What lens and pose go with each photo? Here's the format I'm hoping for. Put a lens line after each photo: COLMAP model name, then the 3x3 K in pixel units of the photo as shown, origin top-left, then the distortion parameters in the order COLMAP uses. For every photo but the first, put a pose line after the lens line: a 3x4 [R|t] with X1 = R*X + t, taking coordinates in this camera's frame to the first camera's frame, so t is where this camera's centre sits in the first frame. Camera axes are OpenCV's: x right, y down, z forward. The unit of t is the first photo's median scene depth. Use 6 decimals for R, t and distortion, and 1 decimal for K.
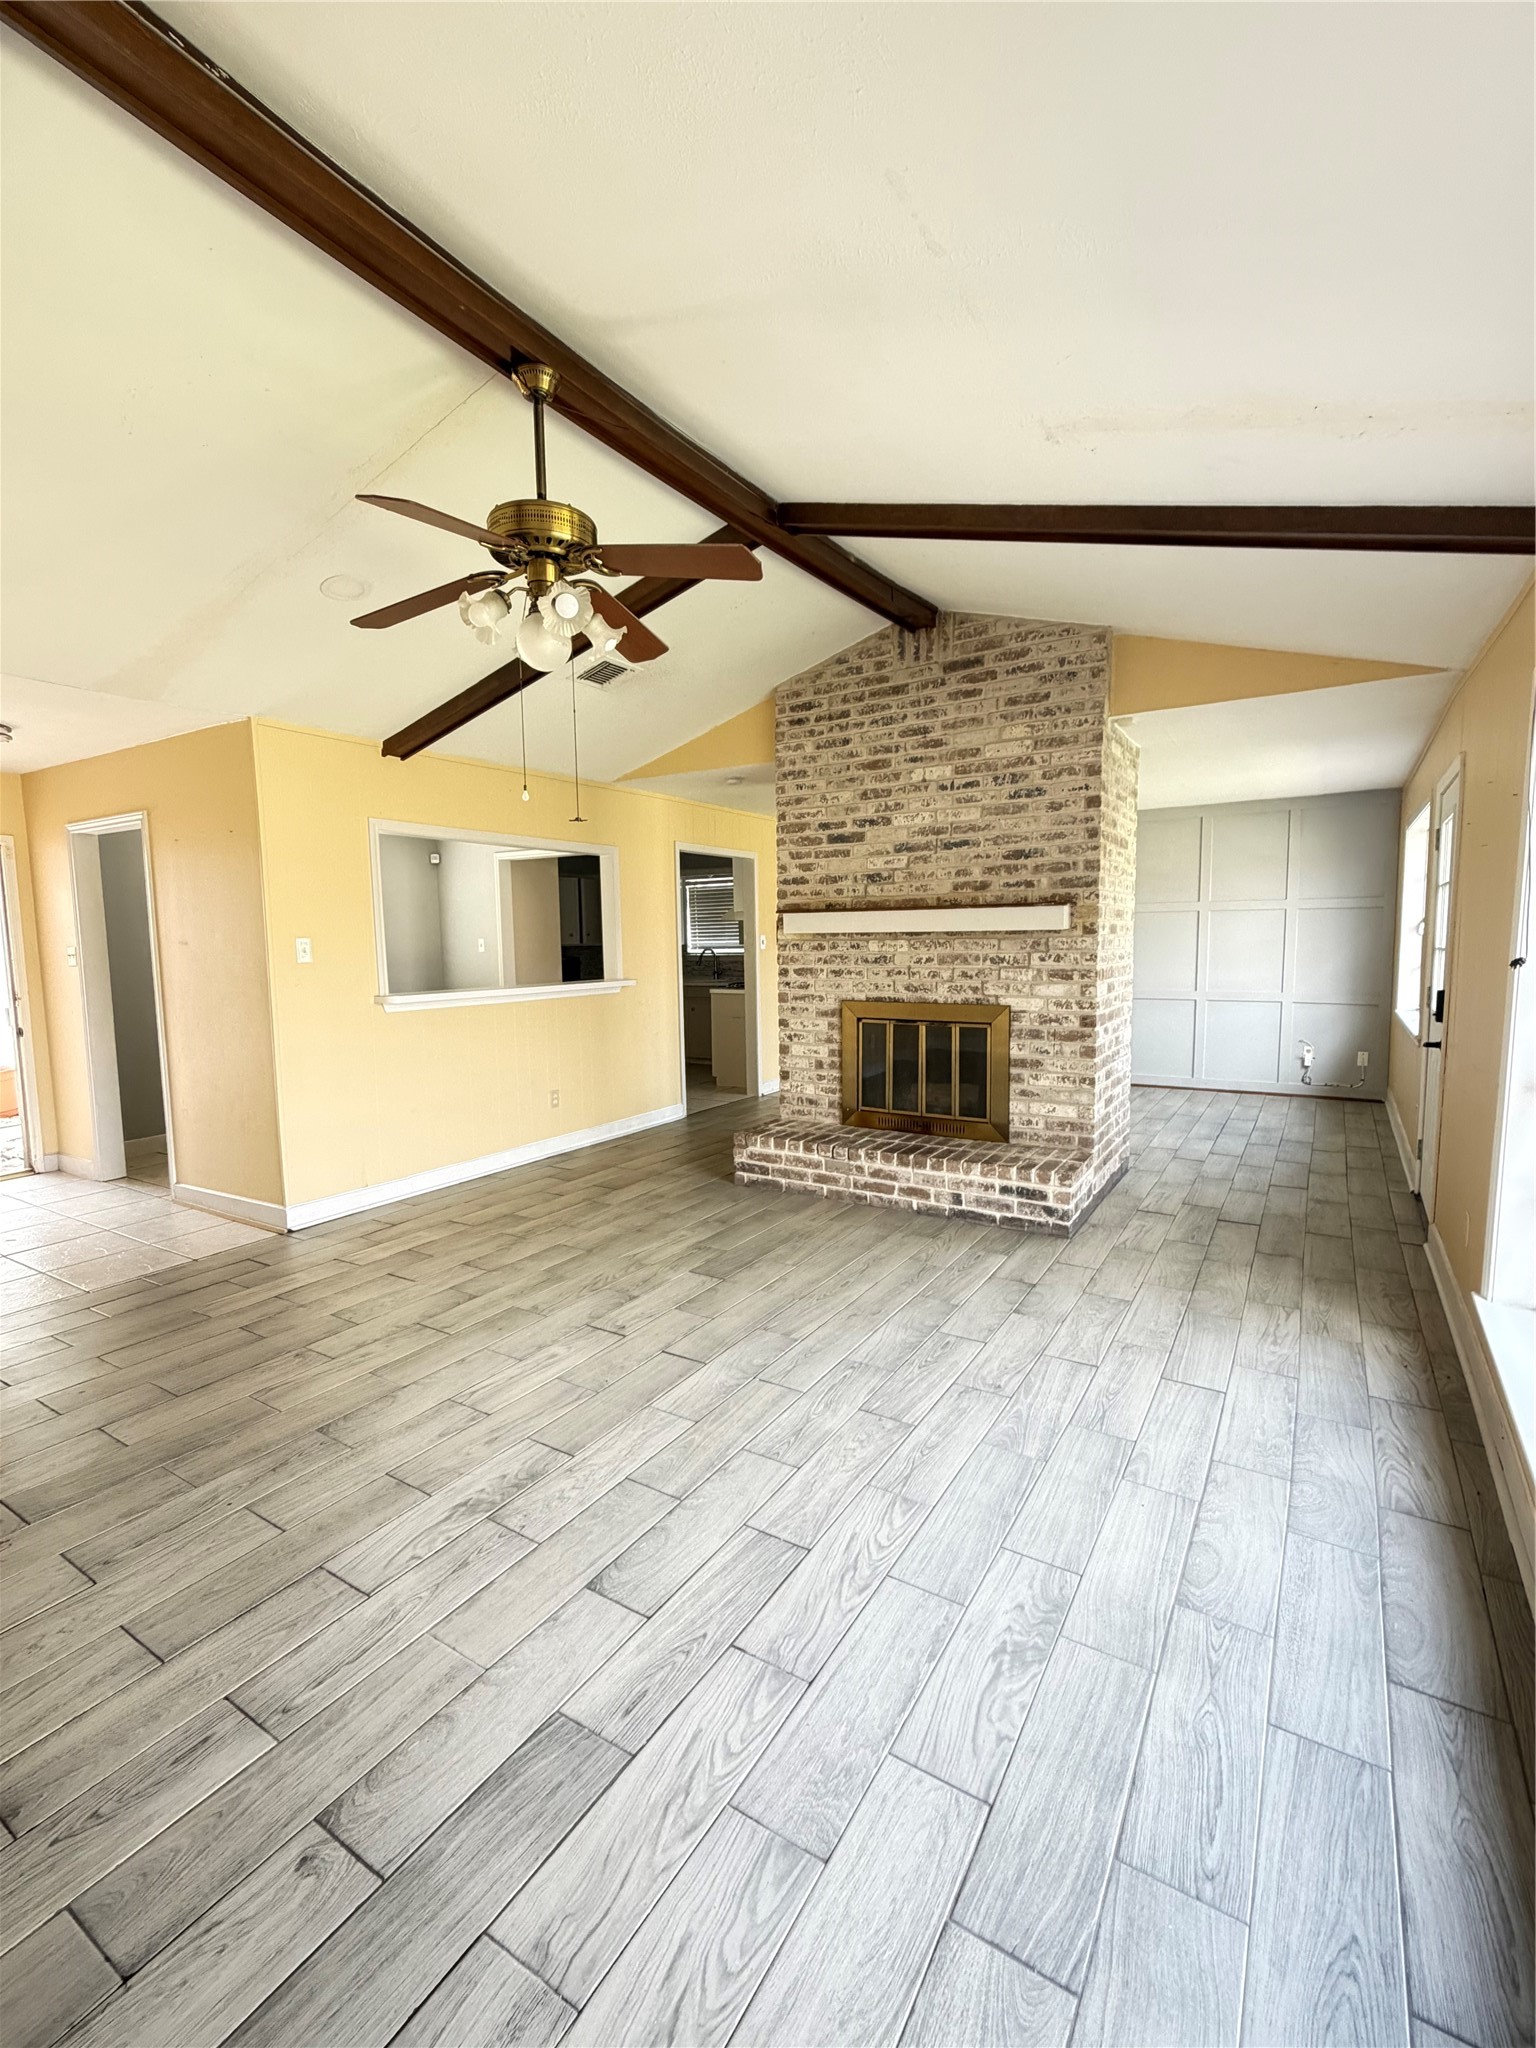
lens RADIAL K [[910.2, 0, 768.0], [0, 910.2, 1024.0], [0, 0, 1]] dist [0.001887, 0.001092]
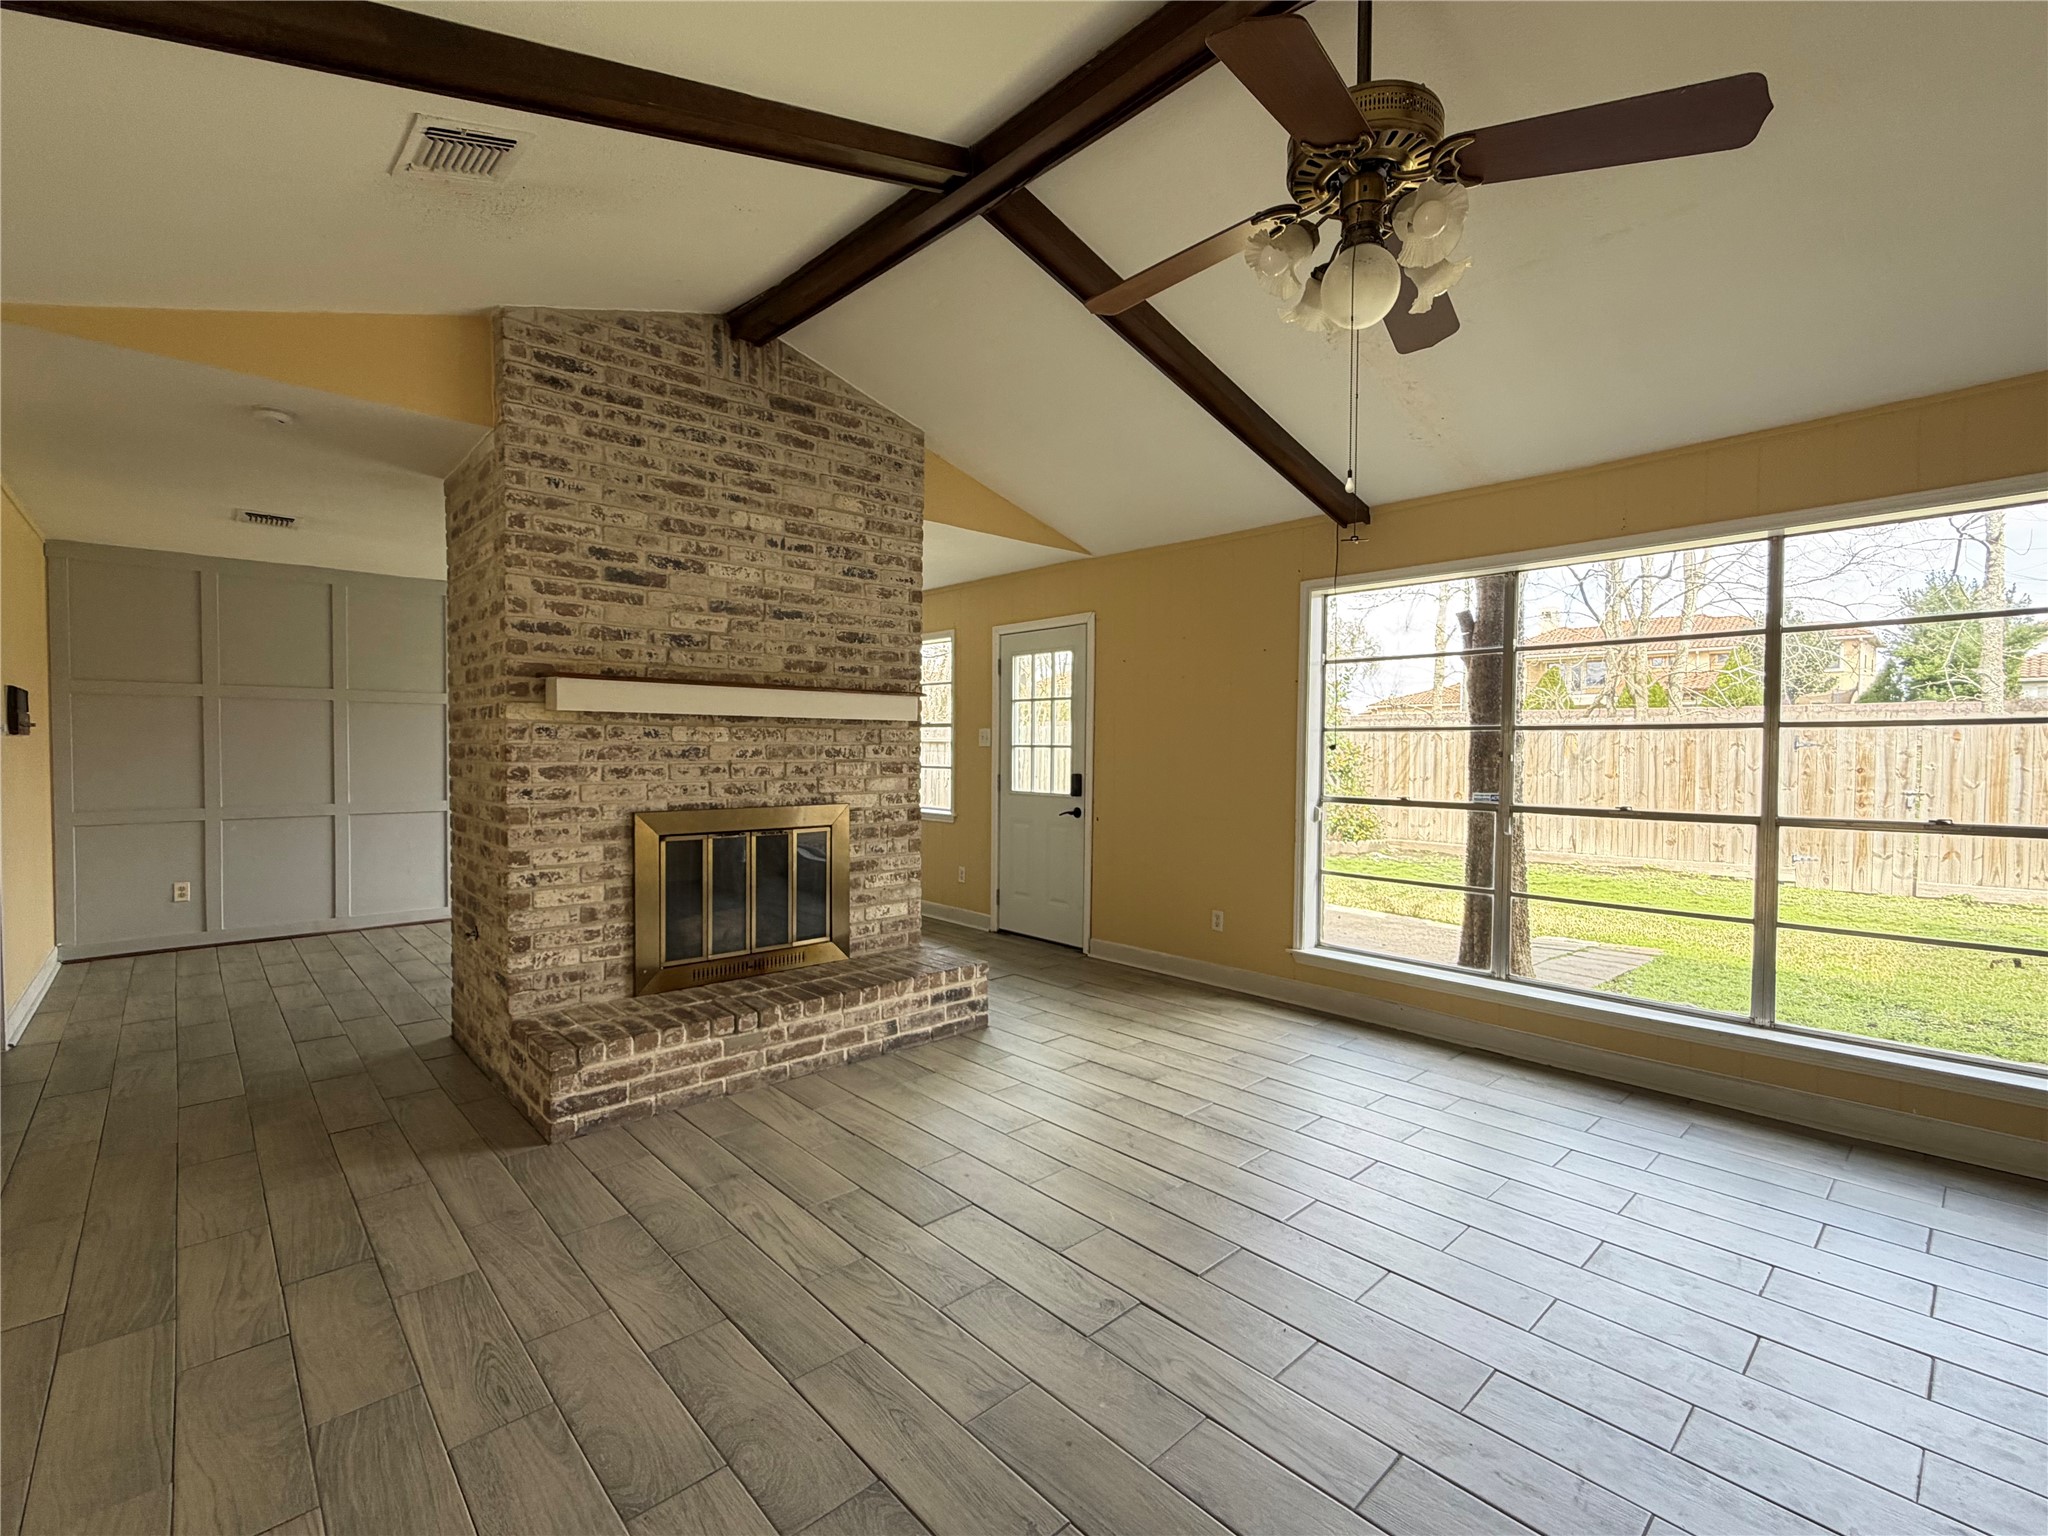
lens RADIAL K [[910.2, 0, 1024.0], [0, 910.2, 768.0], [0, 0, 1]] dist [0.001887, 0.001092]
pose [[0.263416, -0.008007, 0.964649, -0.547241], [0.084239, 0.996337, -0.014733, -0.027000], [-0.960997, 0.085142, 0.263125, 0.589873]]
